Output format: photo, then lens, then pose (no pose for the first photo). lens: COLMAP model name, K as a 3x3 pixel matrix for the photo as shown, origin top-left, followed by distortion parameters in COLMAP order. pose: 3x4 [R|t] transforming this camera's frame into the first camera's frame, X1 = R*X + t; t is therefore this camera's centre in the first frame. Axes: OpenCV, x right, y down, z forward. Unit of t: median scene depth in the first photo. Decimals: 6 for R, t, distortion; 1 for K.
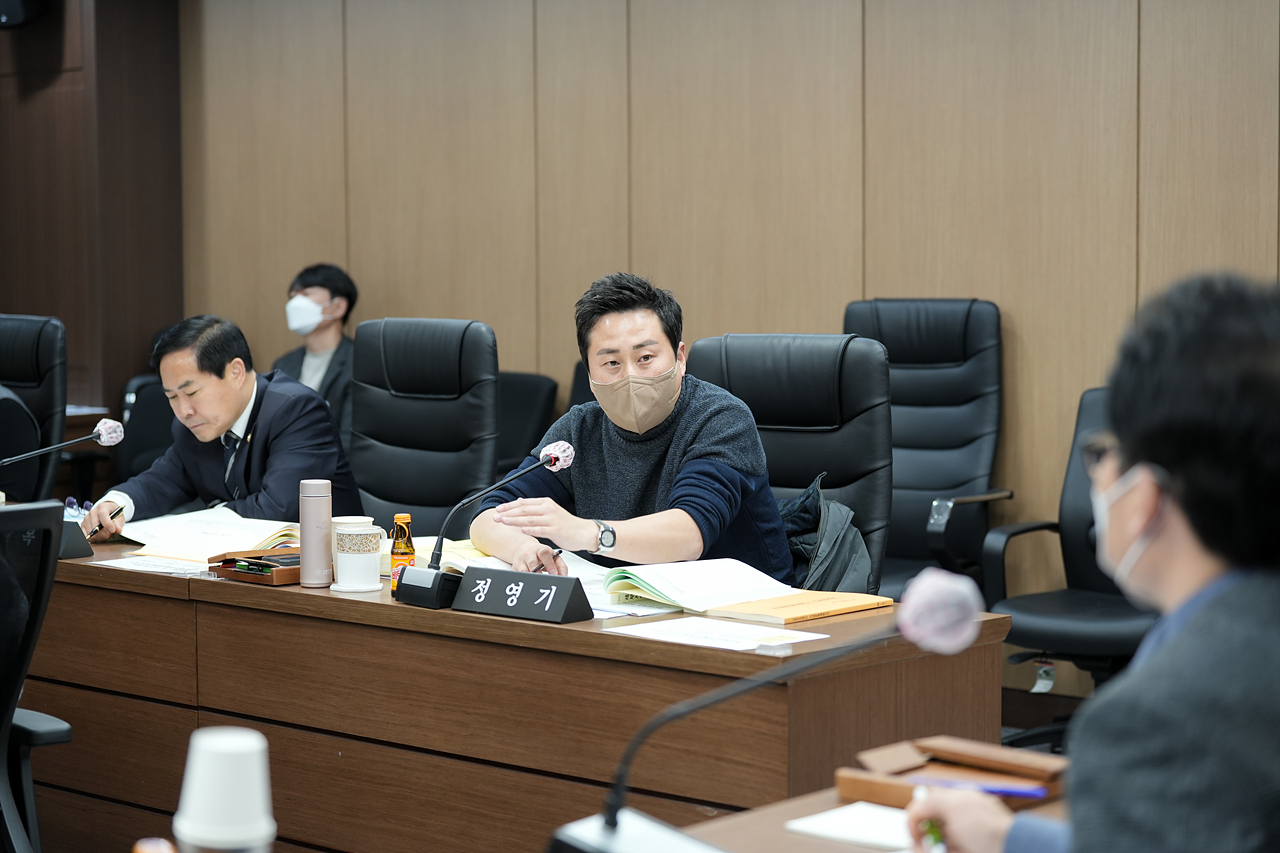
lens RADIAL K [[2529.4, 0, 646.9], [0, 2529.4, 418.7], [0, 0, 1]] dist [0.015978, 0.000000]
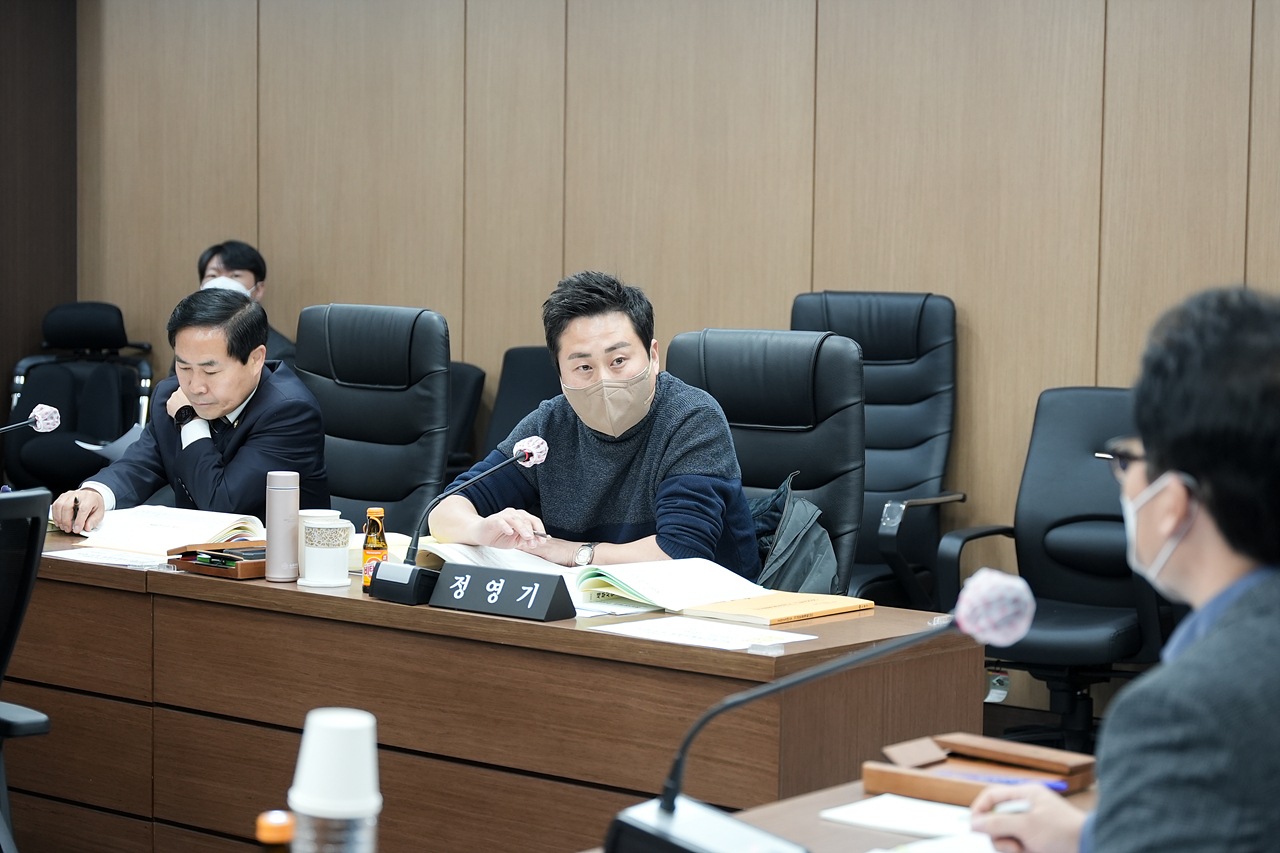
lens RADIAL K [[2772.0, 0, 646.2], [0, 2772.0, 424.4], [0, 0, 1]] dist [0.007248, 0.000000]
pose [[0.998759, 0.016486, 0.046999, -0.041950], [-0.016752, 0.999846, 0.005270, -0.002080], [-0.046905, -0.006051, 0.998881, -0.075017]]
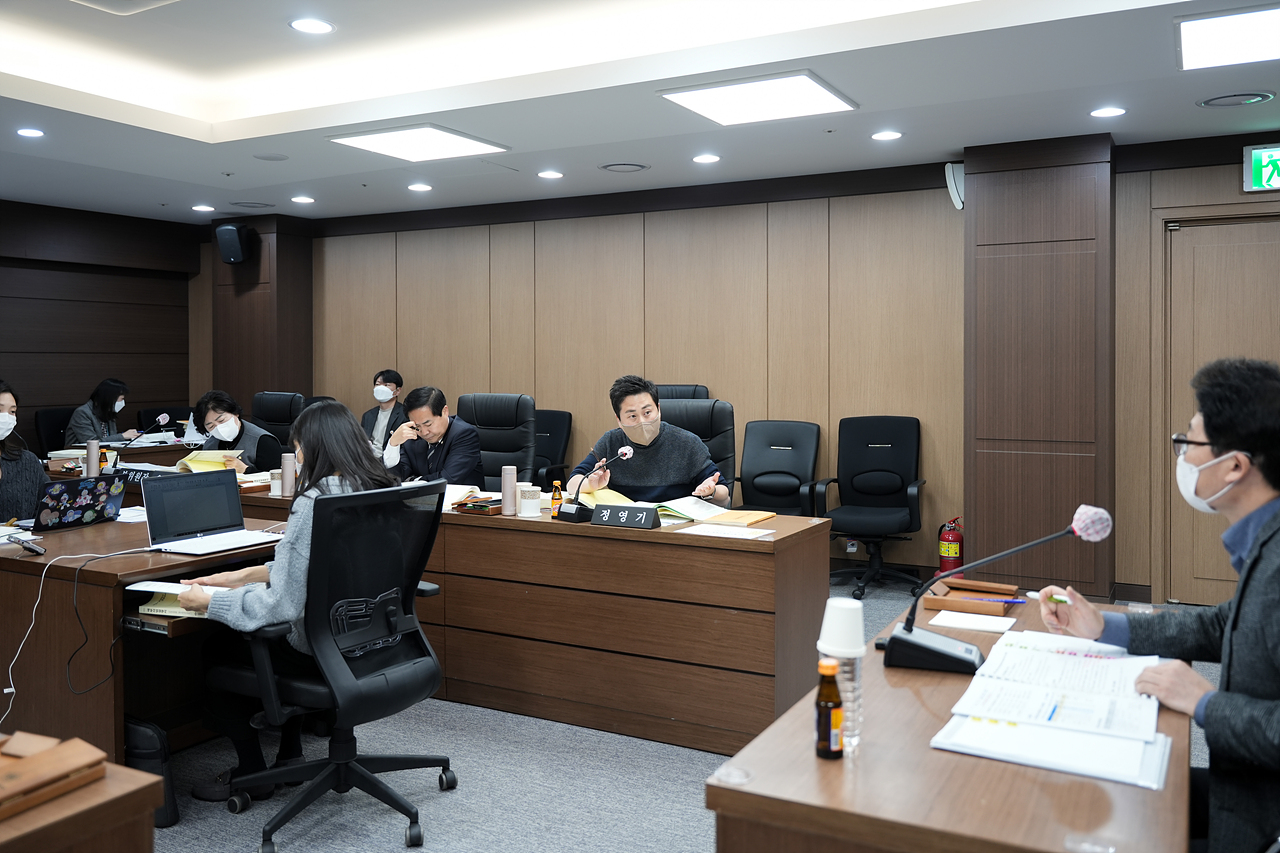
lens RADIAL K [[1013.8, 0, 652.0], [0, 1013.8, 384.0], [0, 0, 1]] dist [-0.016114, -0.001588]
pose [[0.971132, 0.000737, 0.238541, -0.221150], [0.011349, 0.998720, -0.049288, -0.001981], [-0.238272, 0.050572, 0.969881, 0.119982]]
